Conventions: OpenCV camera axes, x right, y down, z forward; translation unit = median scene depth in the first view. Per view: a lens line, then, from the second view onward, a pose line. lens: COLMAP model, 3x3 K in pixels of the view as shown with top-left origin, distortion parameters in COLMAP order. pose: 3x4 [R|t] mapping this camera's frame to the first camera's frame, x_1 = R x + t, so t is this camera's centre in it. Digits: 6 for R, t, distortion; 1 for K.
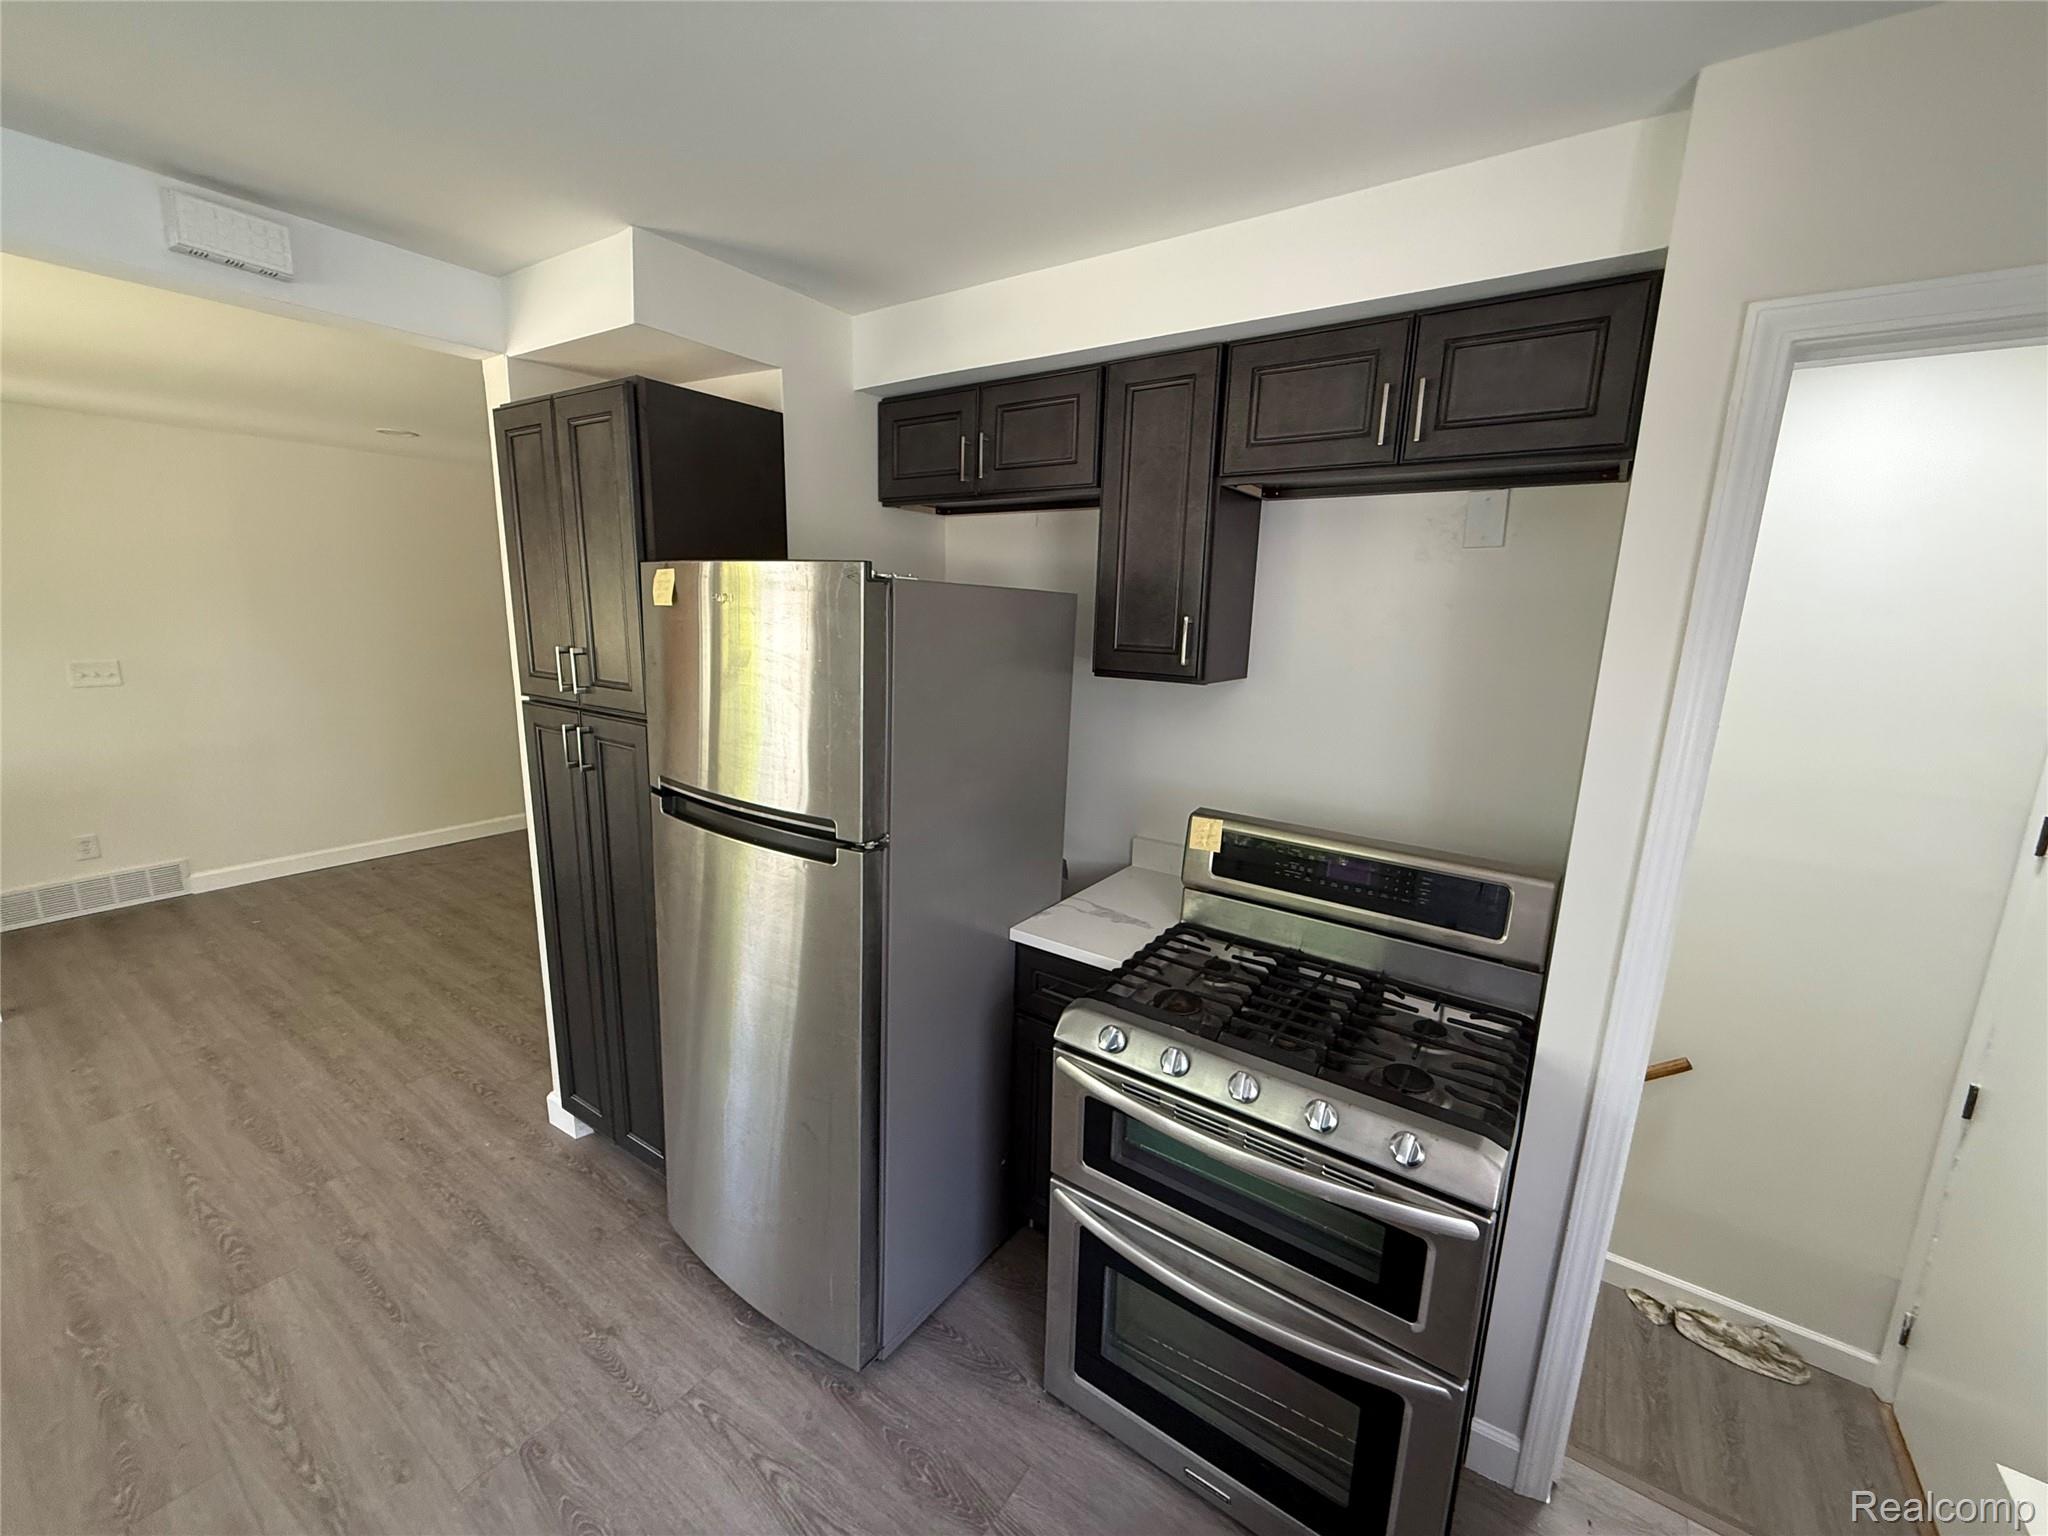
lens RADIAL K [[811.4, 0, 1014.1], [0, 811.4, 768.3], [0, 0, 1]] dist [0.002153, -0.000271]
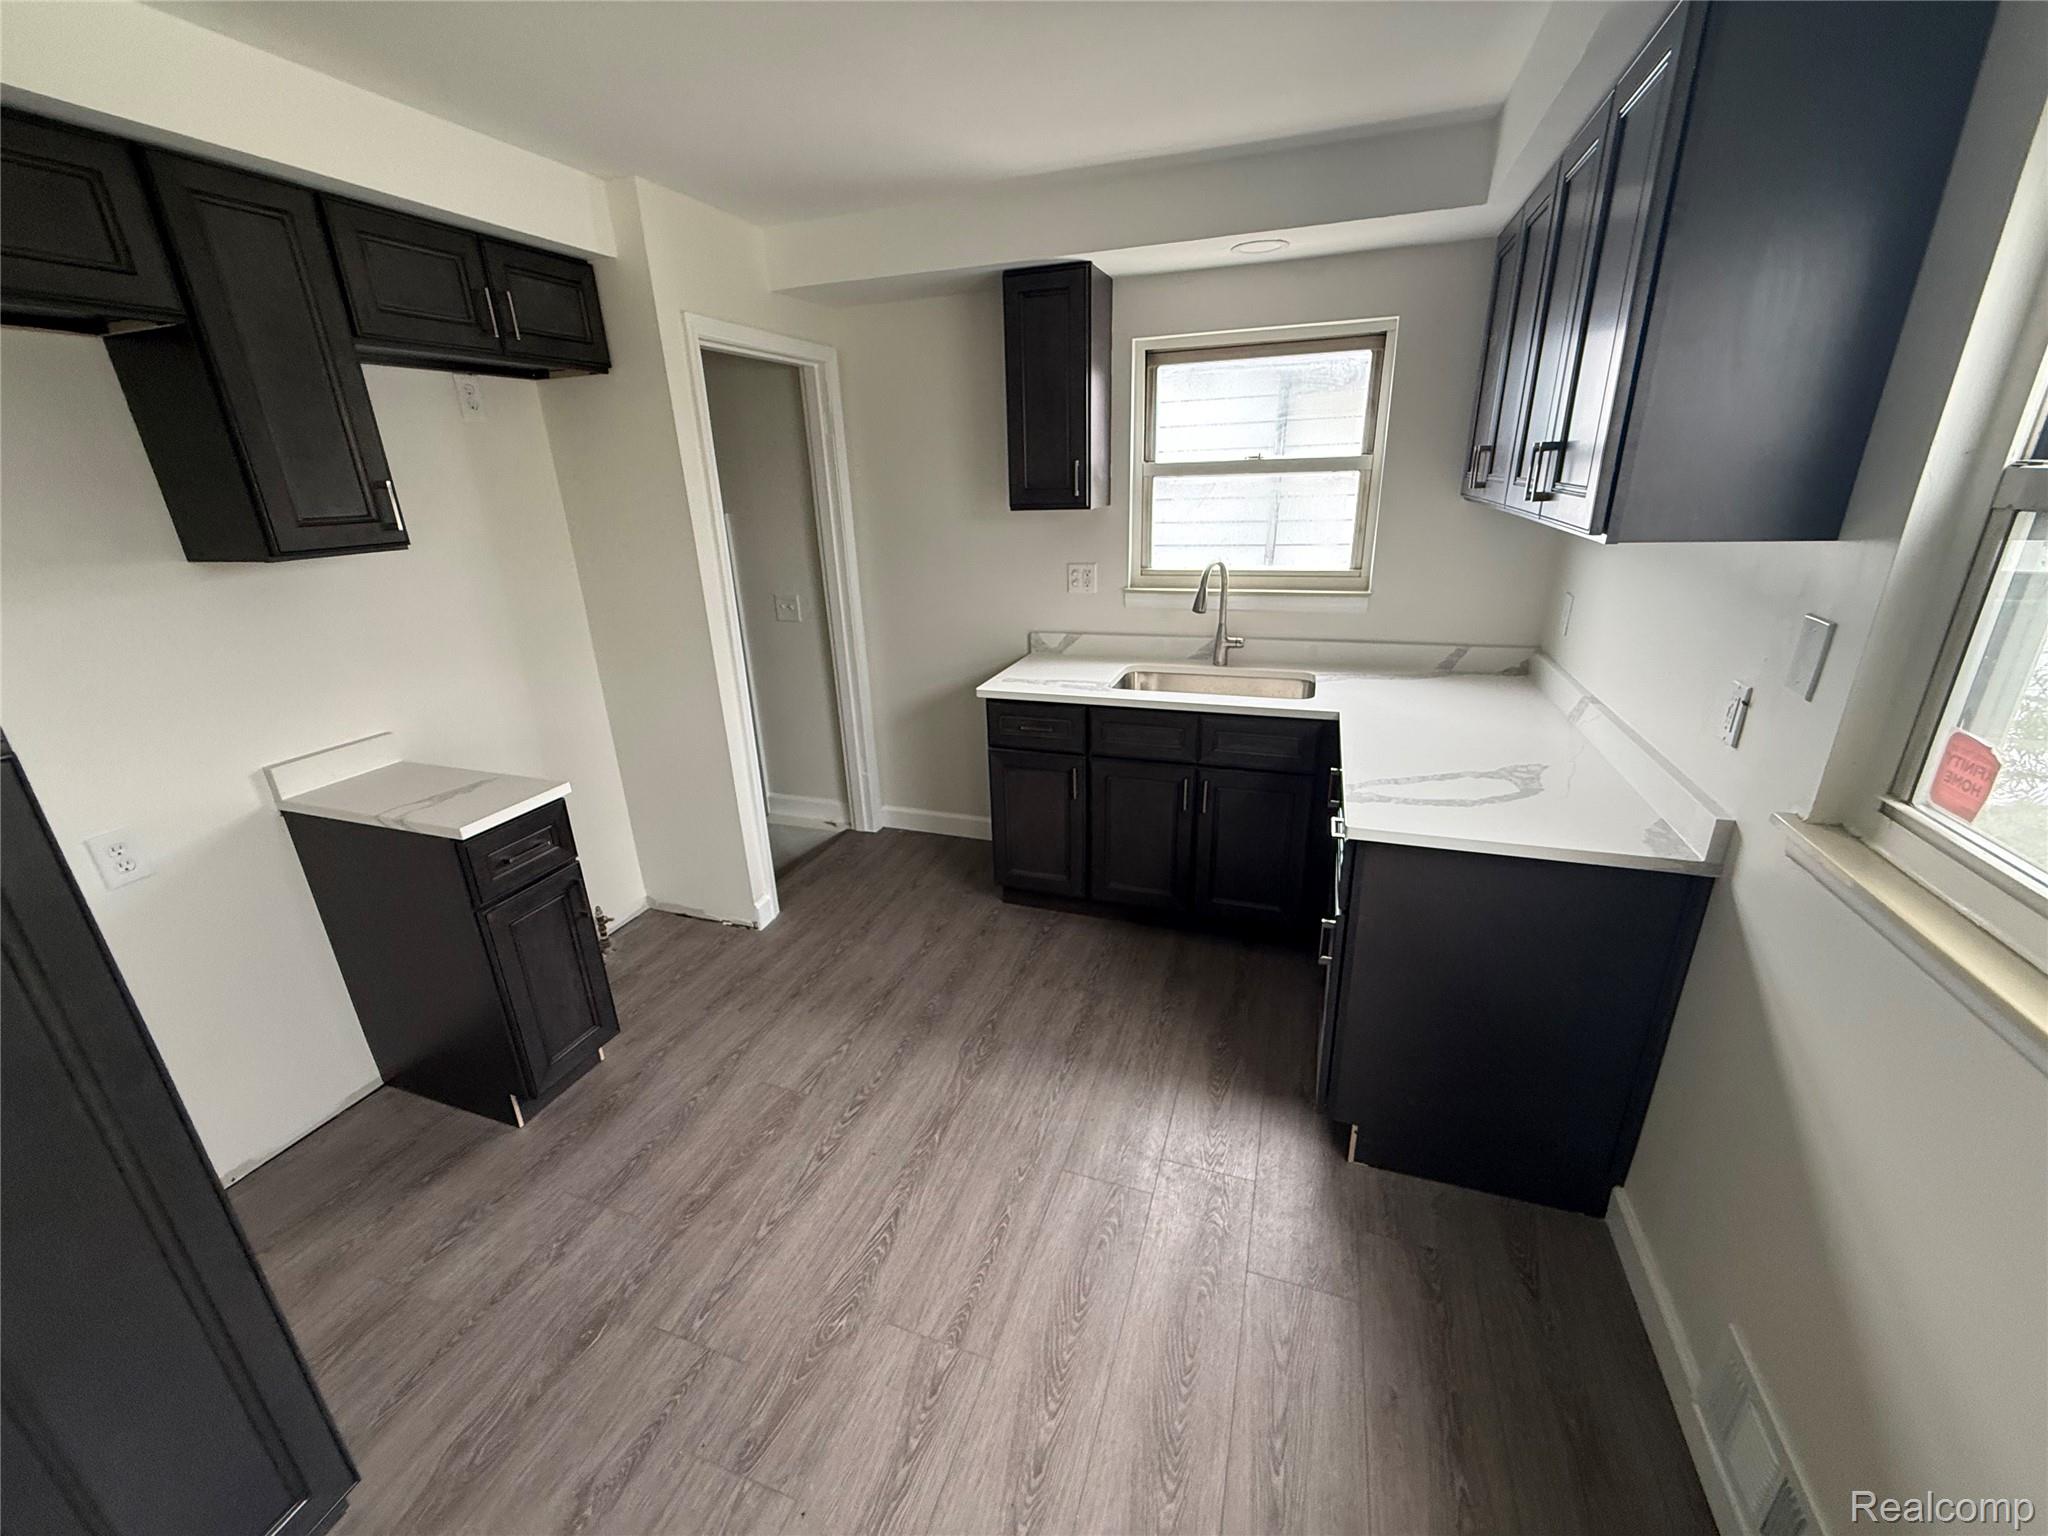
lens RADIAL K [[811.4, 0, 1014.1], [0, 811.4, 768.3], [0, 0, 1]] dist [0.002153, -0.000271]
pose [[-0.261630, -0.349369, 0.899717, -1.108280], [0.227210, 0.883695, 0.409218, -0.115061], [-0.938043, 0.311489, -0.151820, 0.574338]]
